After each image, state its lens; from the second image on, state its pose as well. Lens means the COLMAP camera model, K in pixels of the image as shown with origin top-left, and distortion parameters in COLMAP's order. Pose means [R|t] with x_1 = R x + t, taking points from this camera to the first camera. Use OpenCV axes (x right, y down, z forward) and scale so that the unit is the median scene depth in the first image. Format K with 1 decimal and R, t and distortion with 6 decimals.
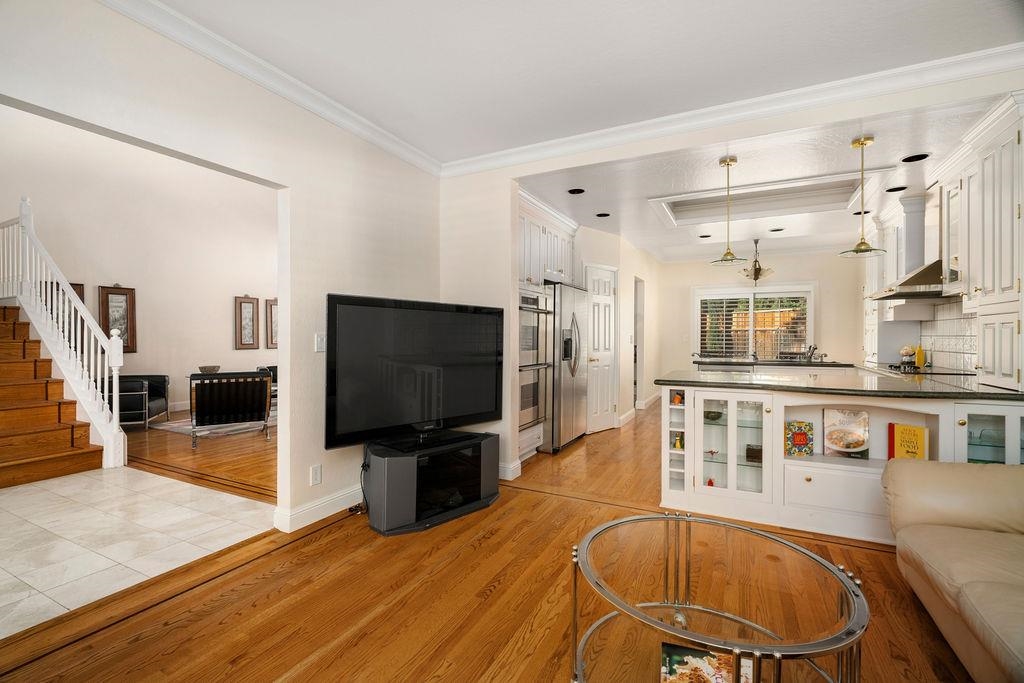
lens RADIAL K [[463.0, 0, 508.1], [0, 463.0, 341.3], [0, 0, 1]] dist [0.000169, 0.000086]
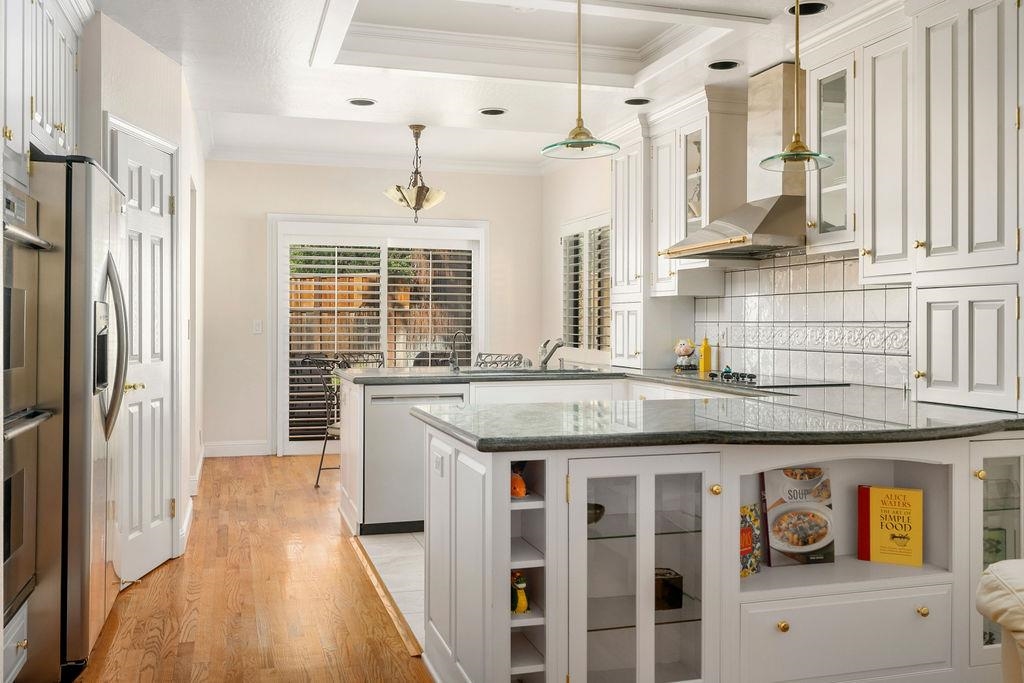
lens RADIAL K [[922.5, 0, 510.8], [0, 922.5, 330.9], [0, 0, 1]] dist [0.003981, 0.002481]
pose [[0.728765, -0.004674, 0.684748, -0.164543], [0.005639, 0.999984, 0.000824, -0.004108], [-0.684740, 0.003261, 0.728780, 0.431908]]
